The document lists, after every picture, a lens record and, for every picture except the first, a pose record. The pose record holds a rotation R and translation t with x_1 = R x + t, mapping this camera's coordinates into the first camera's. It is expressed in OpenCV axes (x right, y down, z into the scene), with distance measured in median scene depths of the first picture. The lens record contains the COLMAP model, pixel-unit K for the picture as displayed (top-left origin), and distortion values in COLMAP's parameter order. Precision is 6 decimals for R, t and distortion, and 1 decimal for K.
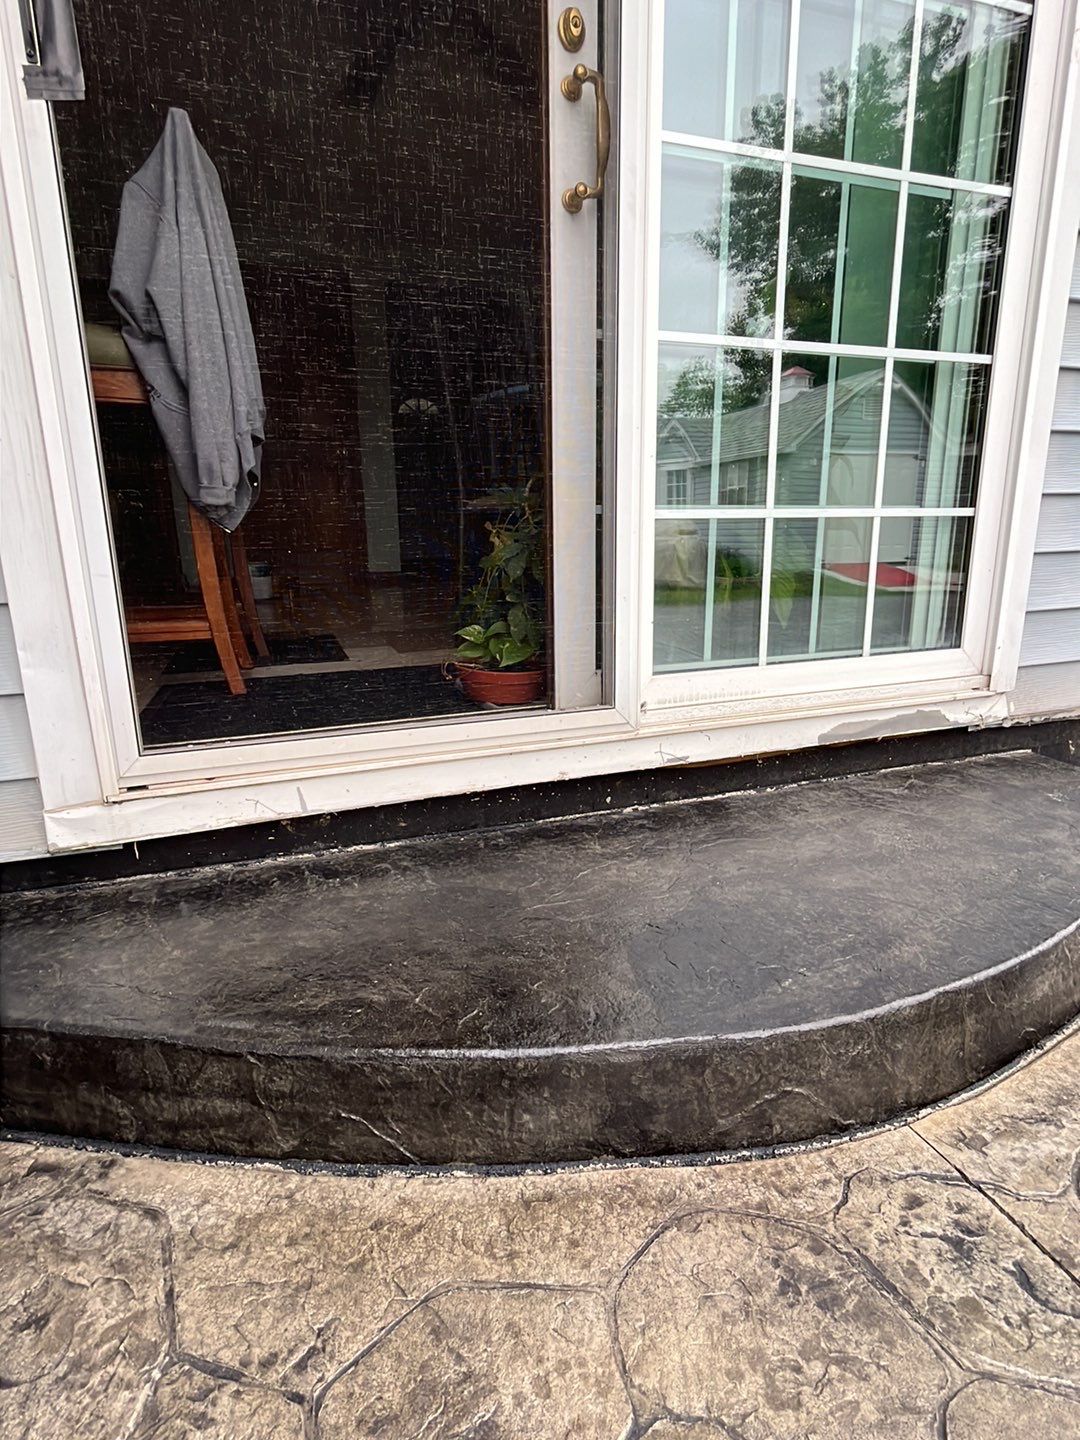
lens RADIAL K [[760.0, 0, 540.0], [0, 760.0, 720.0], [0, 0, 1]] dist [-0.005008, -0.000901]
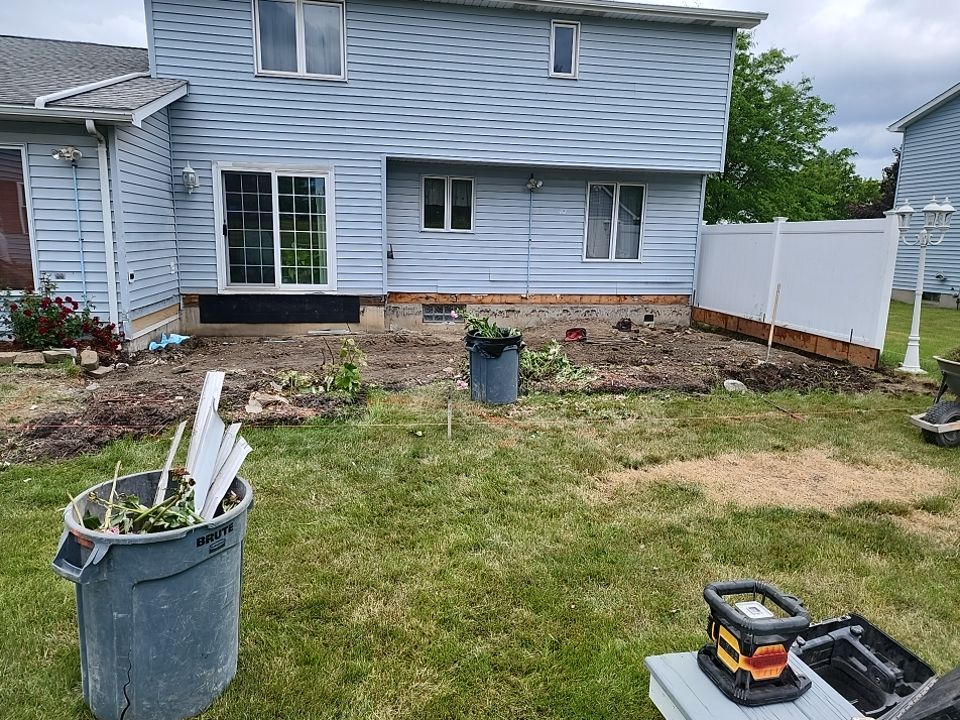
lens RADIAL K [[648.5, 0, 485.8], [0, 648.5, 355.1], [0, 0, 1]] dist [0.064630, -0.040917]
pose [[0.987451, 0.064180, -0.144300, 4.473764], [-0.073114, 0.995666, -0.057483, 1.259880], [0.139985, 0.067312, 0.987863, -7.543705]]
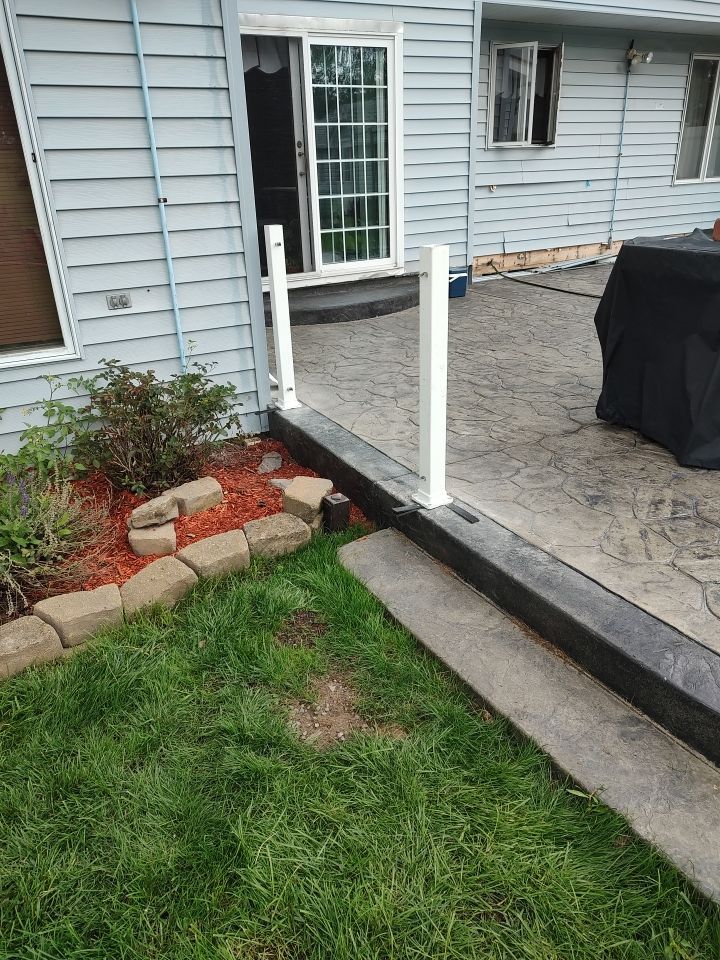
lens RADIAL K [[687.9, 0, 360.0], [0, 687.9, 480.0], [0, 0, 1]] dist [0.018417, -0.005771]
pose [[0.984981, -0.089953, 0.147382, -0.493245], [0.062556, 0.981497, 0.180973, 0.636579], [-0.160934, -0.169036, 0.972382, -4.487166]]
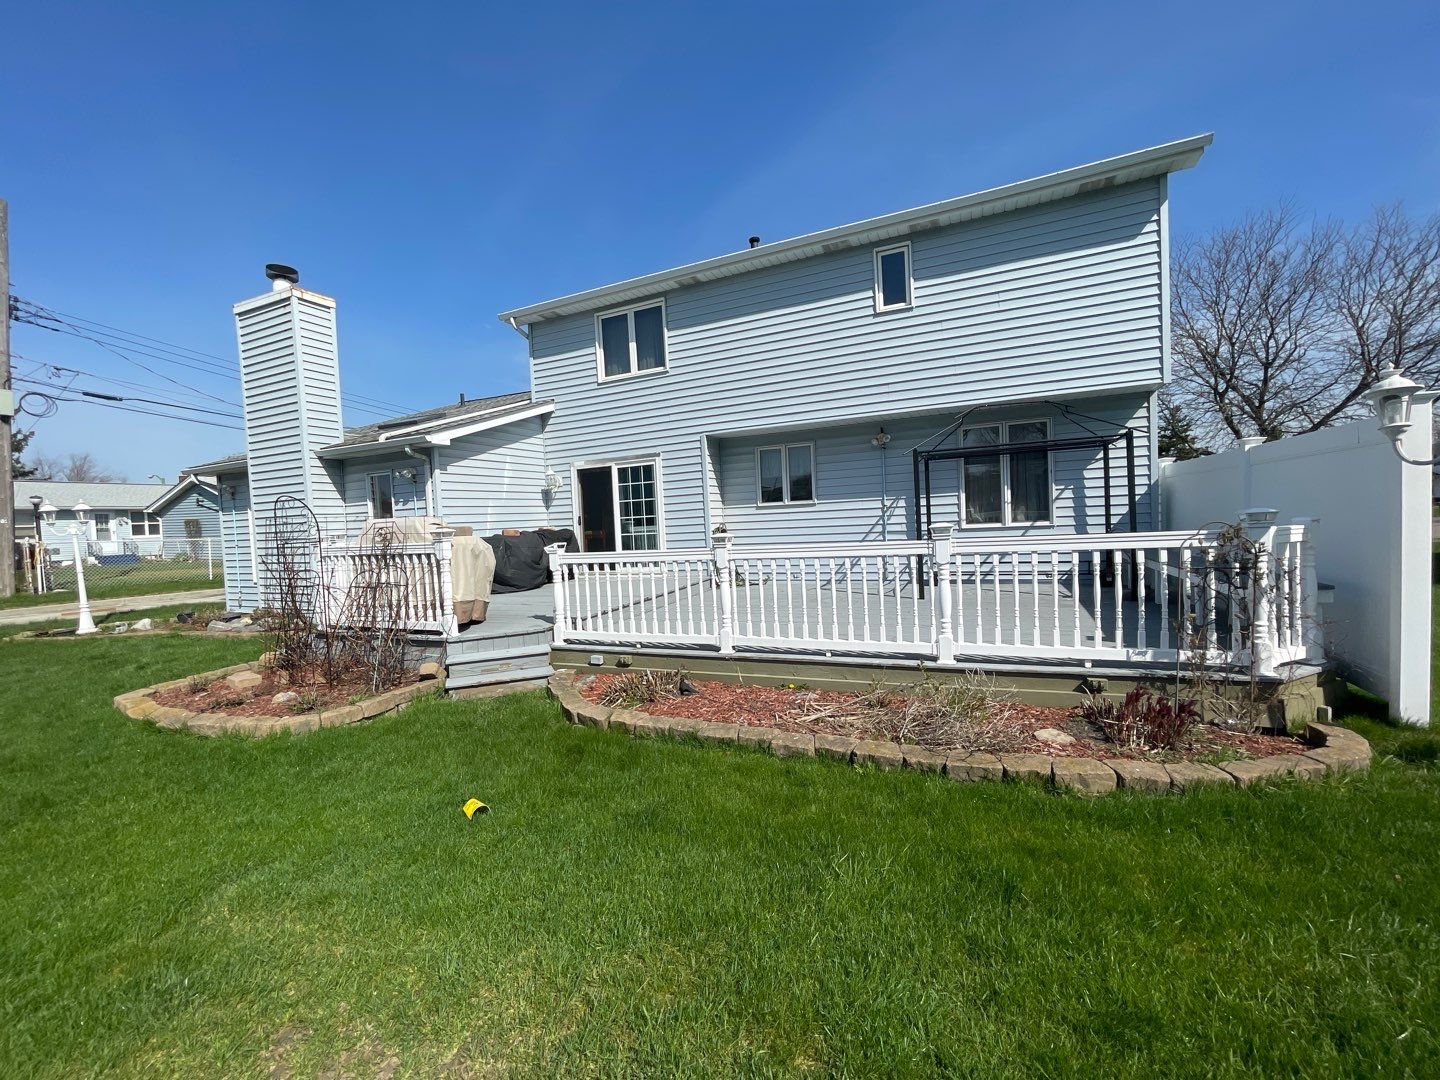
lens RADIAL K [[587.2, 0, 720.0], [0, 587.2, 540.0], [0, 0, 1]] dist [0.001483, -0.000331]
pose [[0.724945, 0.001866, -0.688805, 7.266391], [-0.122740, 0.984342, -0.126513, 0.449132], [0.677783, 0.176259, 0.713823, -4.160740]]
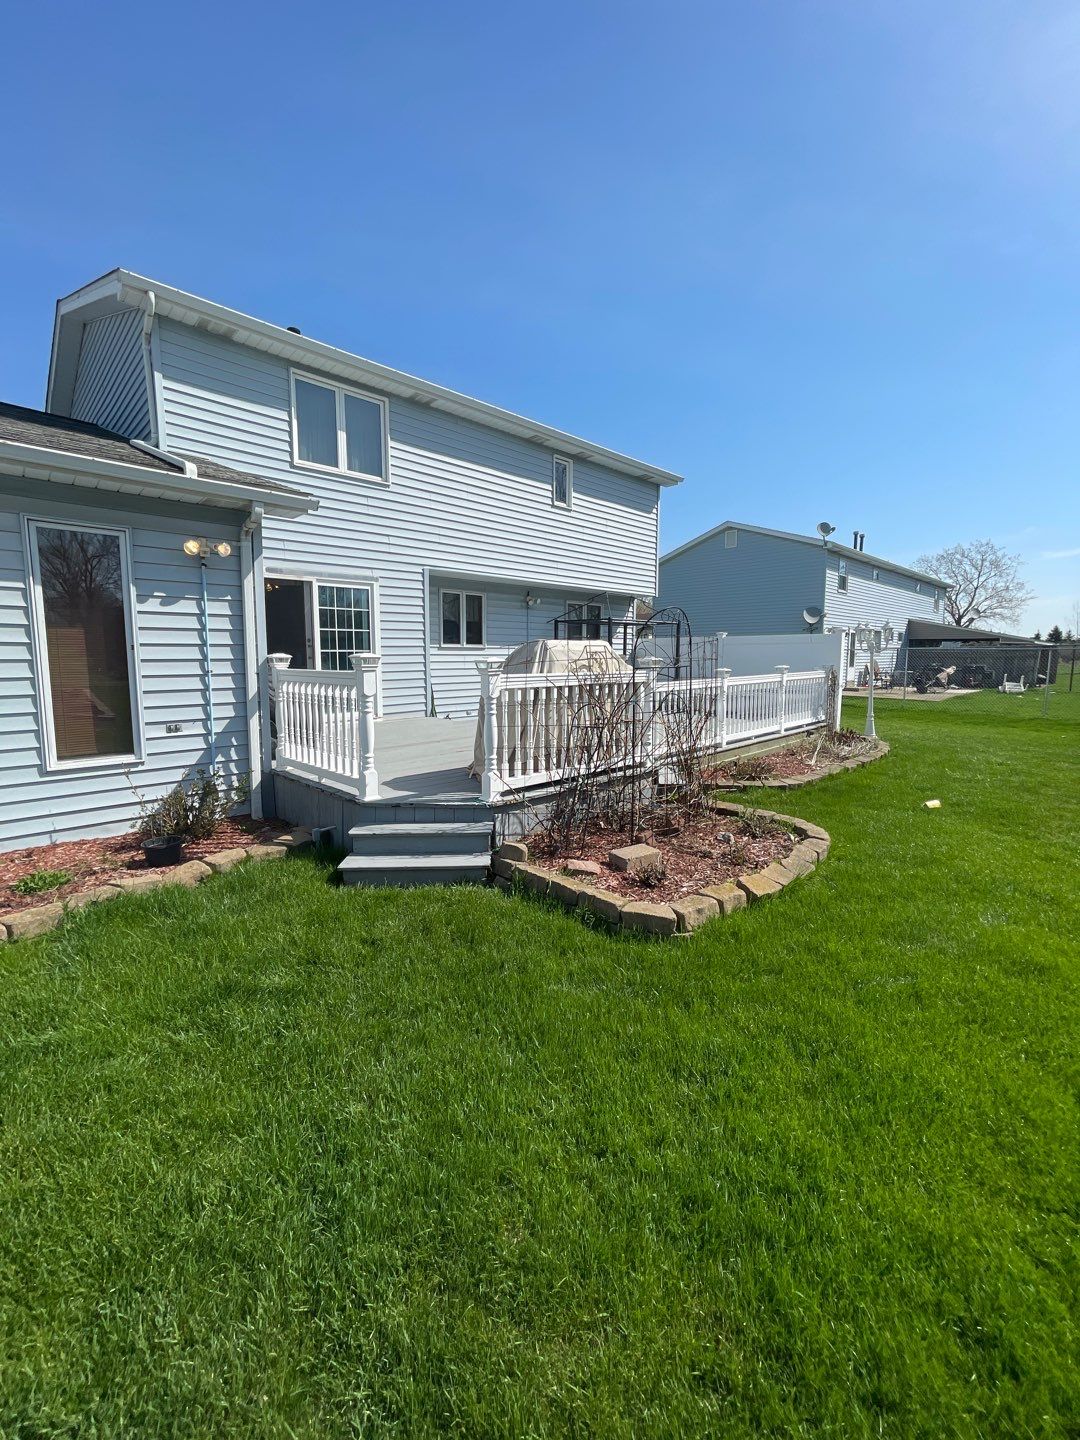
lens RADIAL K [[587.2, 0, 540.0], [0, 587.2, 720.0], [0, 0, 1]] dist [0.001483, -0.000331]
pose [[0.908475, -0.032522, 0.416671, -0.386621], [0.085851, 0.990229, -0.109892, 0.971311], [-0.409026, 0.135606, 0.902391, -6.082400]]
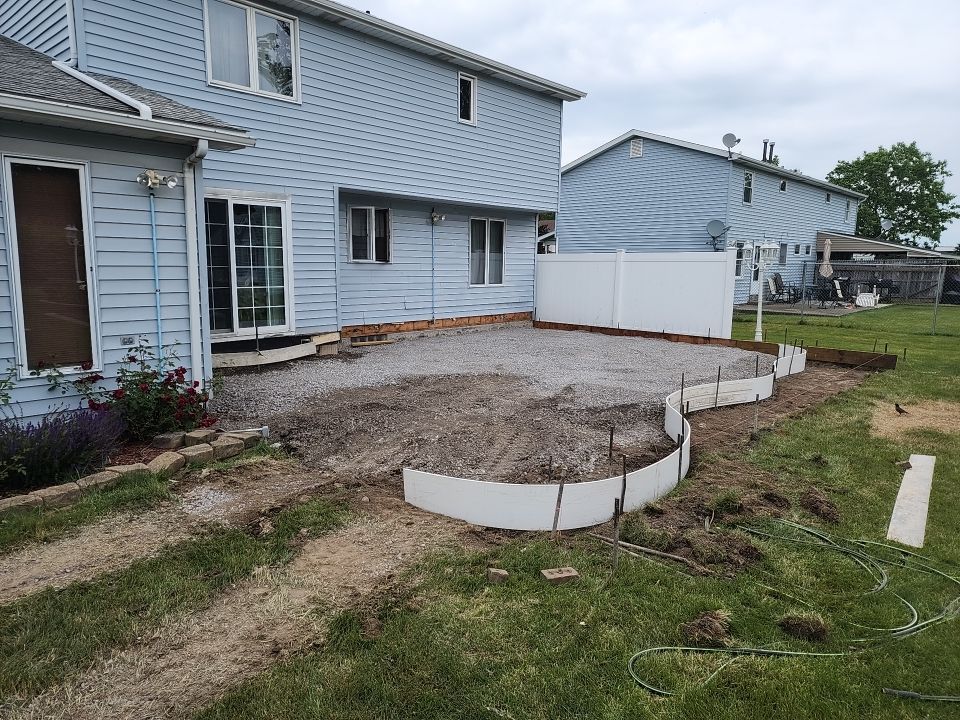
lens RADIAL K [[636.4, 0, 480.0], [0, 636.4, 360.0], [0, 0, 1]] dist [0.091830, -0.075440]
pose [[0.877302, -0.049447, 0.477385, -1.016950], [0.090179, 0.993945, -0.062773, 1.073645], [-0.471391, 0.098121, 0.876449, -7.073789]]
